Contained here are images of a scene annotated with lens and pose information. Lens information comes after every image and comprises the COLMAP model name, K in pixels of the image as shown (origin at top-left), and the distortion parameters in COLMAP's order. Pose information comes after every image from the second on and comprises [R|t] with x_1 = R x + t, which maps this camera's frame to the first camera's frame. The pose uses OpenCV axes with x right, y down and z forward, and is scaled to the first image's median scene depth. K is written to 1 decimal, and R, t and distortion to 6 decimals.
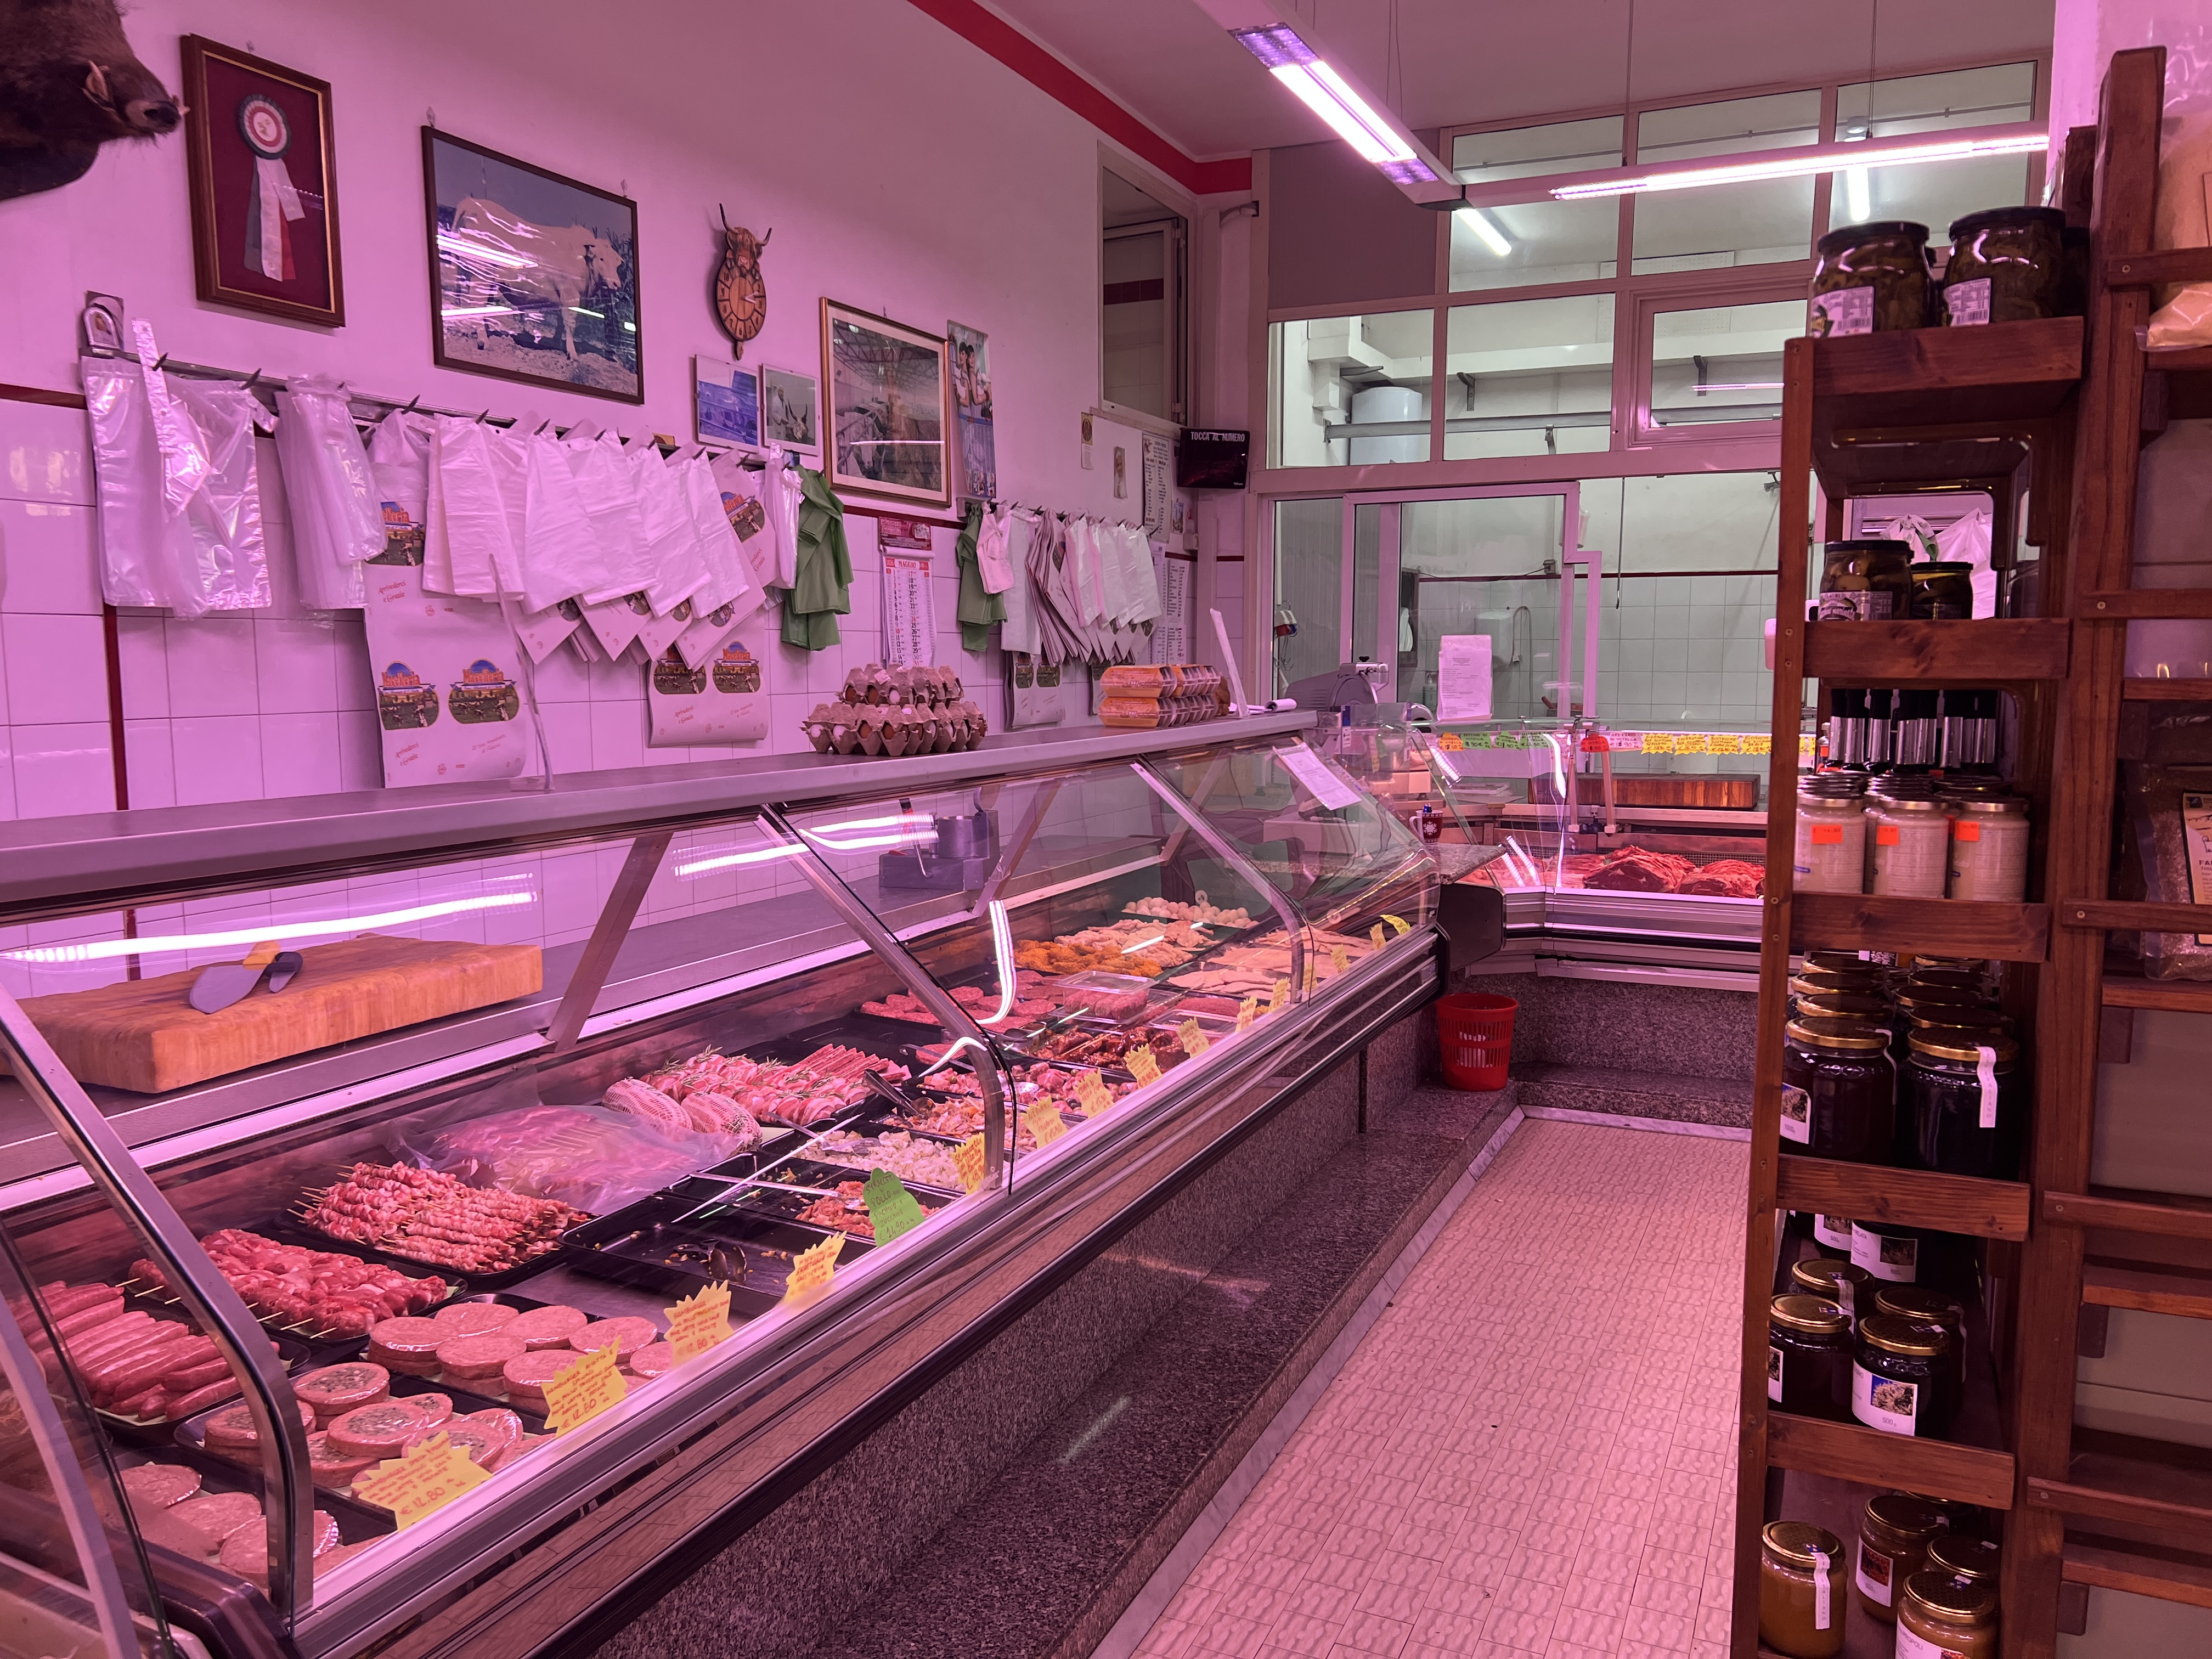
lens RADIAL K [[1668.0, 0, 1105.8], [0, 1668.0, 837.6], [0, 0, 1]] dist [0.002036, 0.000999]
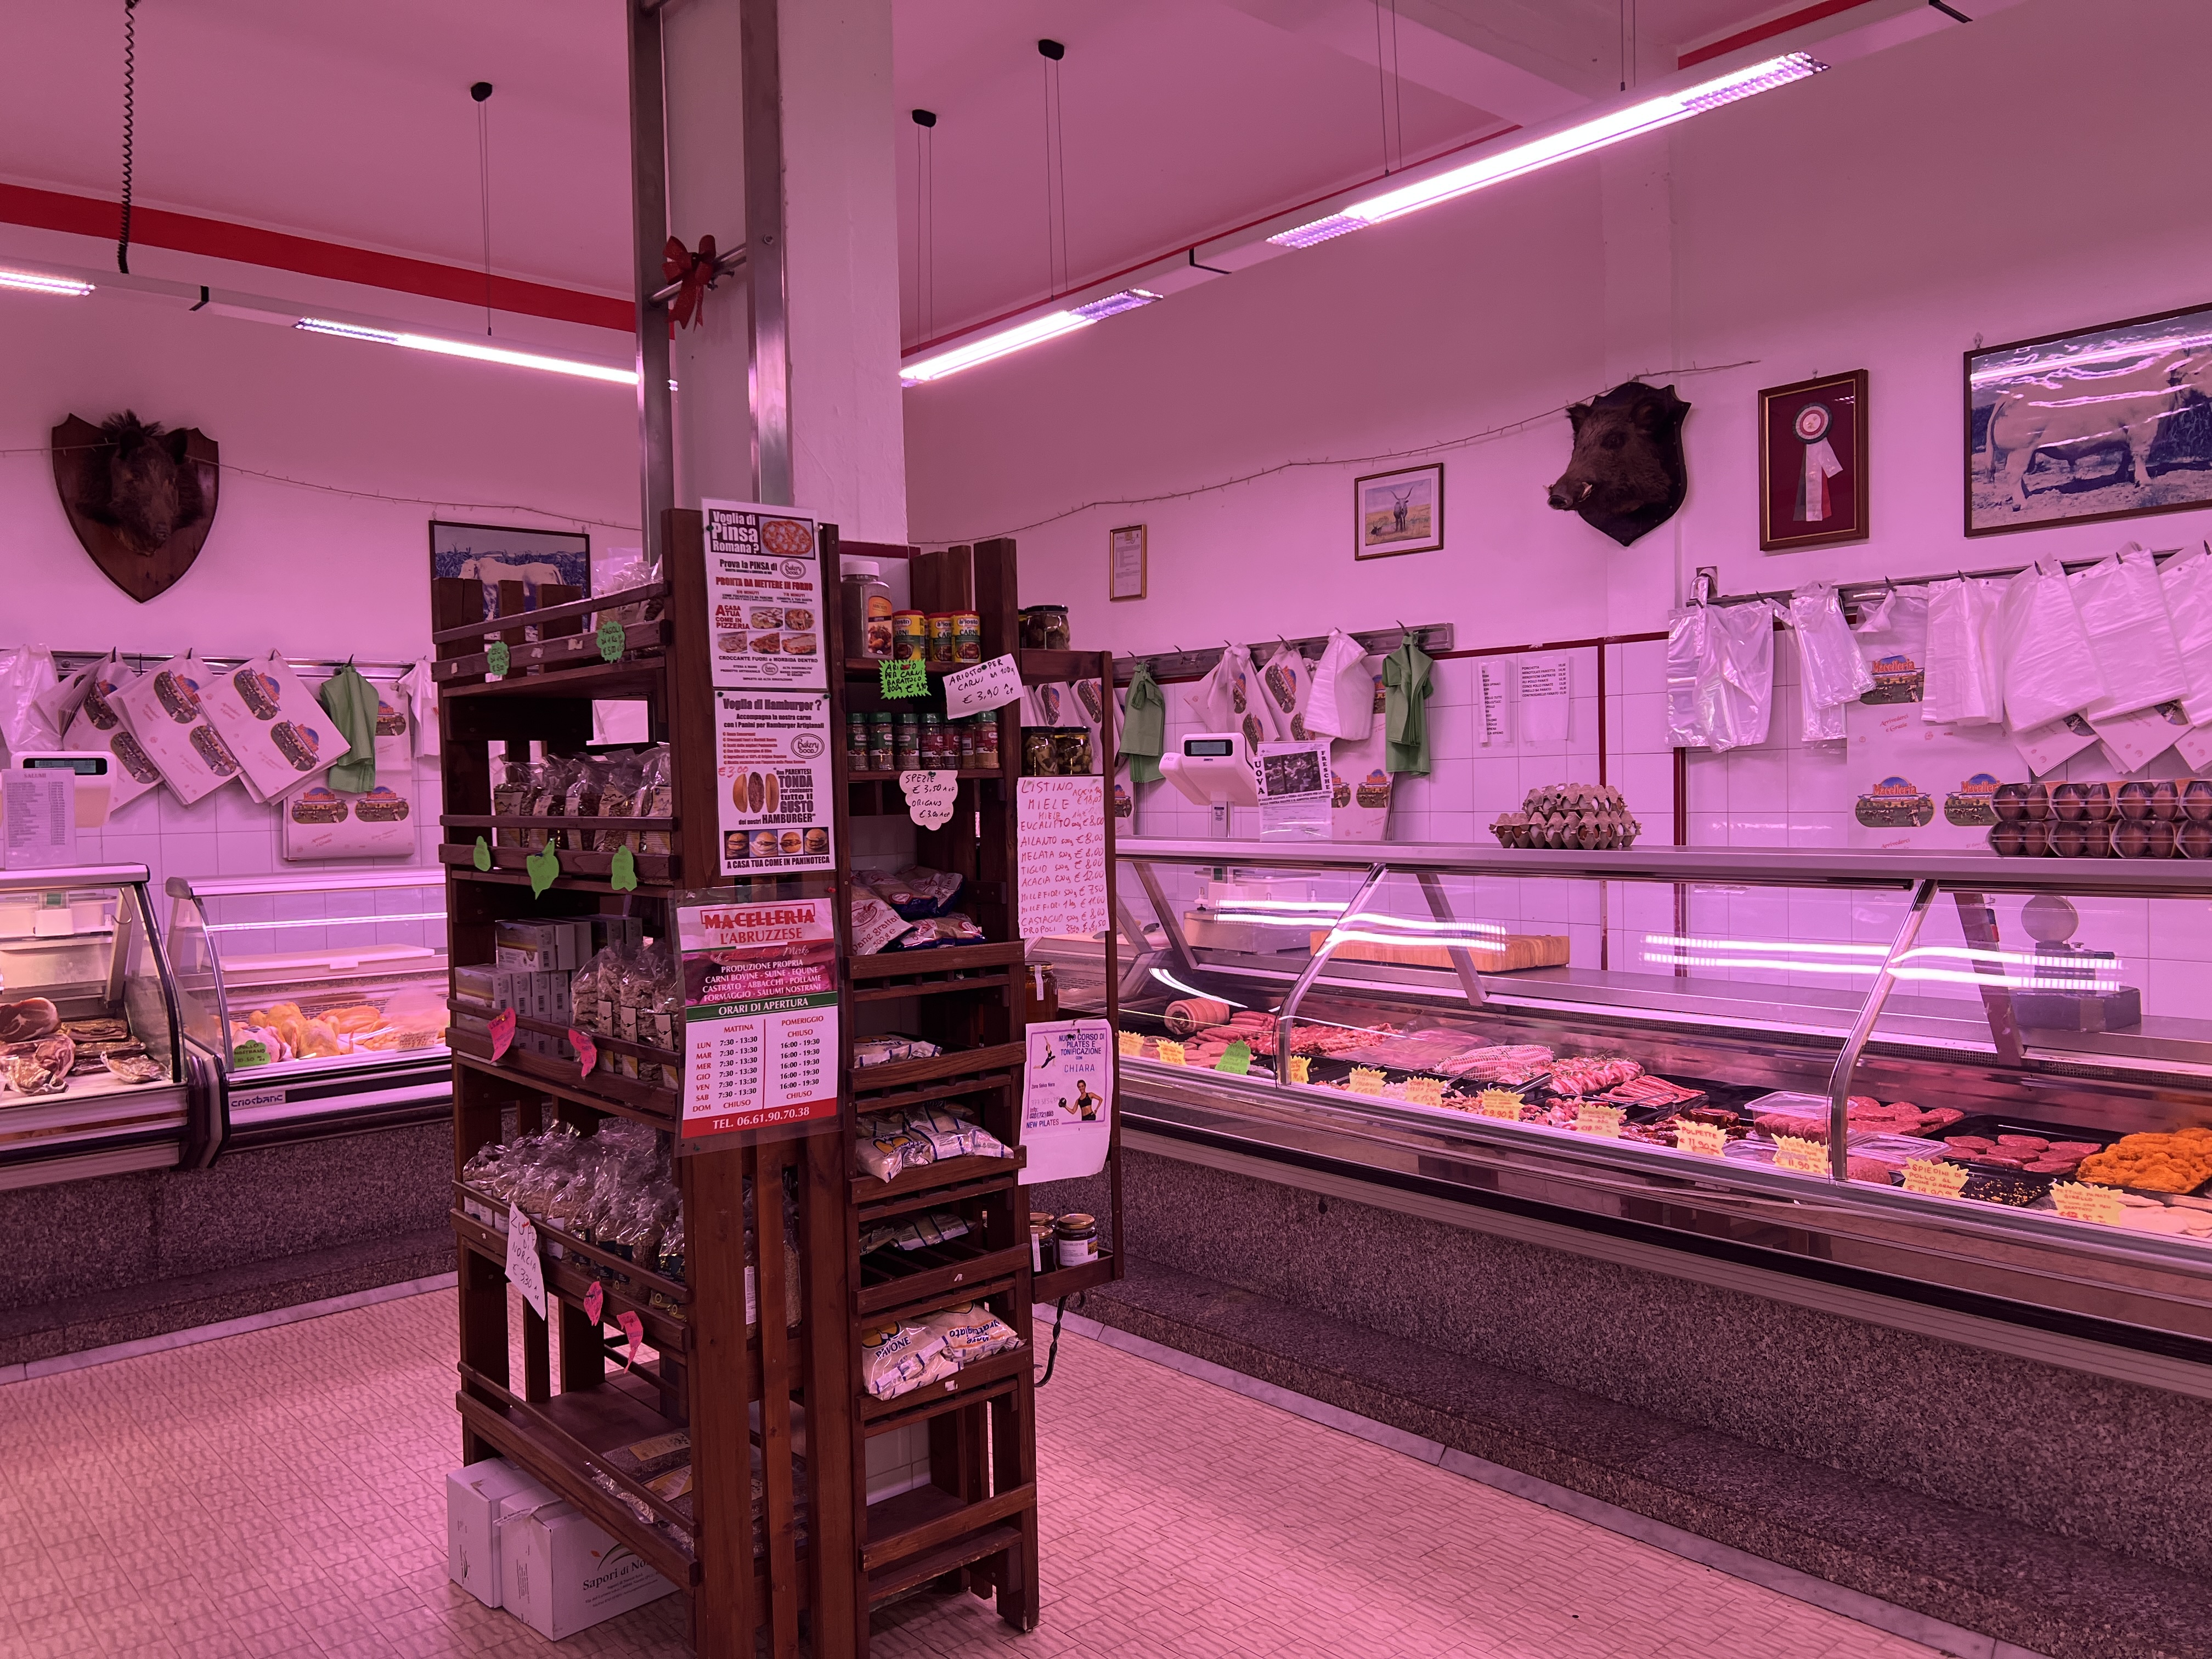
lens RADIAL K [[1636.8, 0, 1106.6], [0, 1636.8, 831.0], [0, 0, 1]] dist [0.001986, 0.000366]
pose [[-0.409320, 0.034445, -0.911740, 0.999620], [-0.079747, 0.994112, 0.073359, -0.106605], [0.908899, 0.102736, -0.404163, 0.952132]]
